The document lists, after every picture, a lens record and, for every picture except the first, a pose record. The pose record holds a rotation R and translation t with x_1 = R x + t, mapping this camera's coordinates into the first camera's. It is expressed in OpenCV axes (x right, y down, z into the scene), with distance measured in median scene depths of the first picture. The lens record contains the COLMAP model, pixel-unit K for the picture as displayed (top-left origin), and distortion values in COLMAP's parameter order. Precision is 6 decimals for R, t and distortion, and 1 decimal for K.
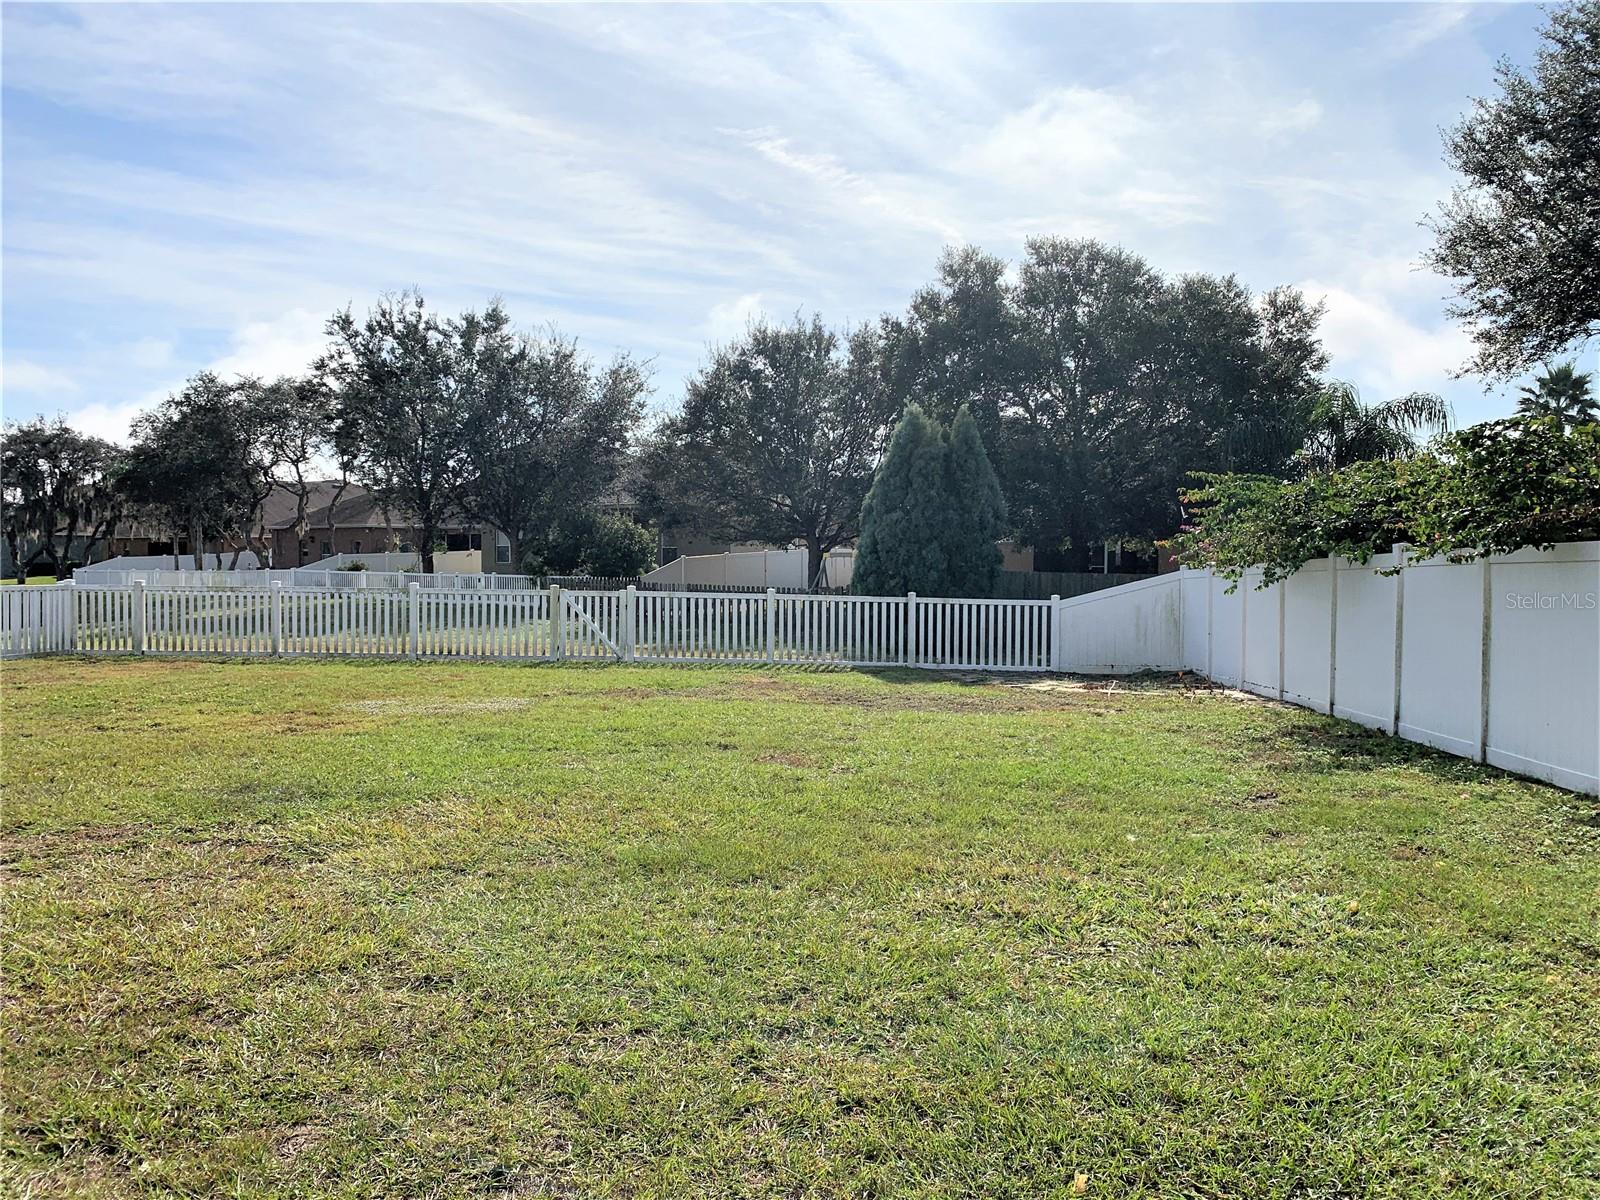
lens RADIAL K [[1239.8, 0, 785.6], [0, 1239.8, 601.3], [0, 0, 1]] dist [0.058387, -0.069335]
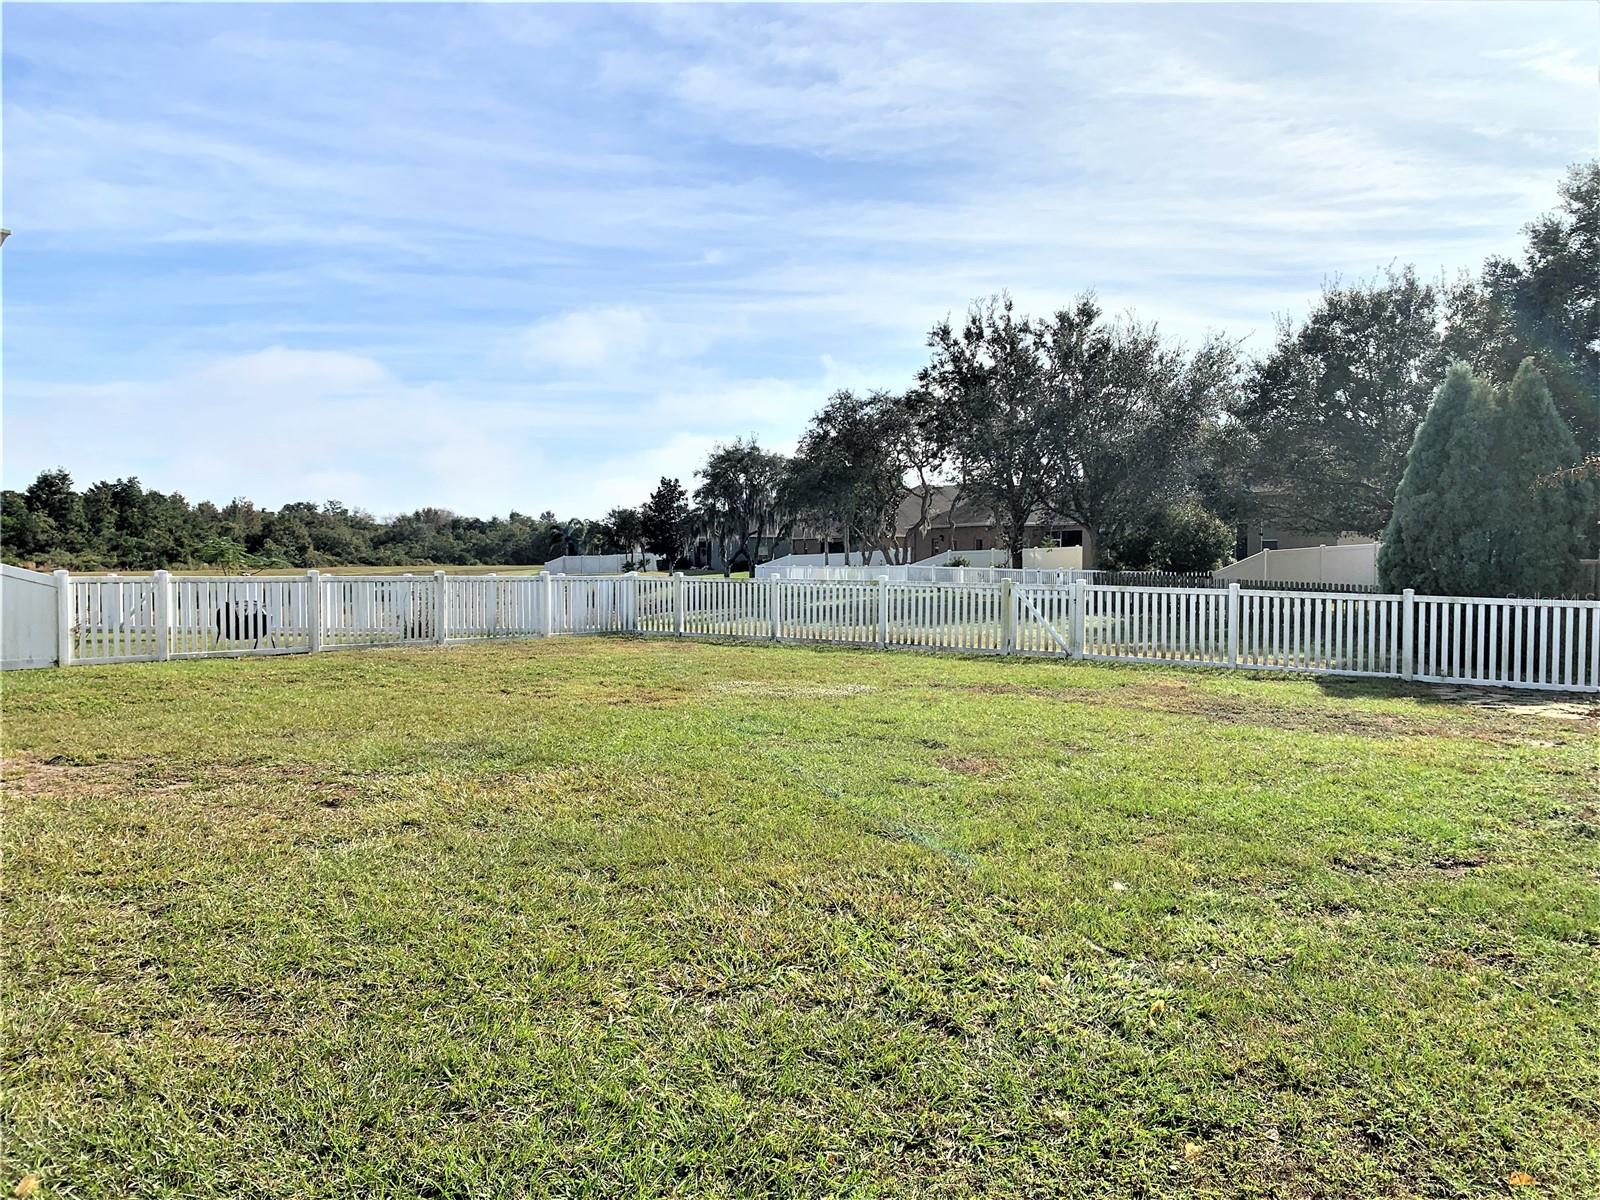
lens RADIAL K [[1240.7, 0, 800.0], [0, 1240.7, 600.0], [0, 0, 1]] dist [0.115712, -0.118668]
pose [[0.848233, 0.014418, -0.529426, 0.110044], [-0.014112, 0.999890, 0.004621, 0.001042], [0.529435, 0.003552, 0.848343, 0.033818]]
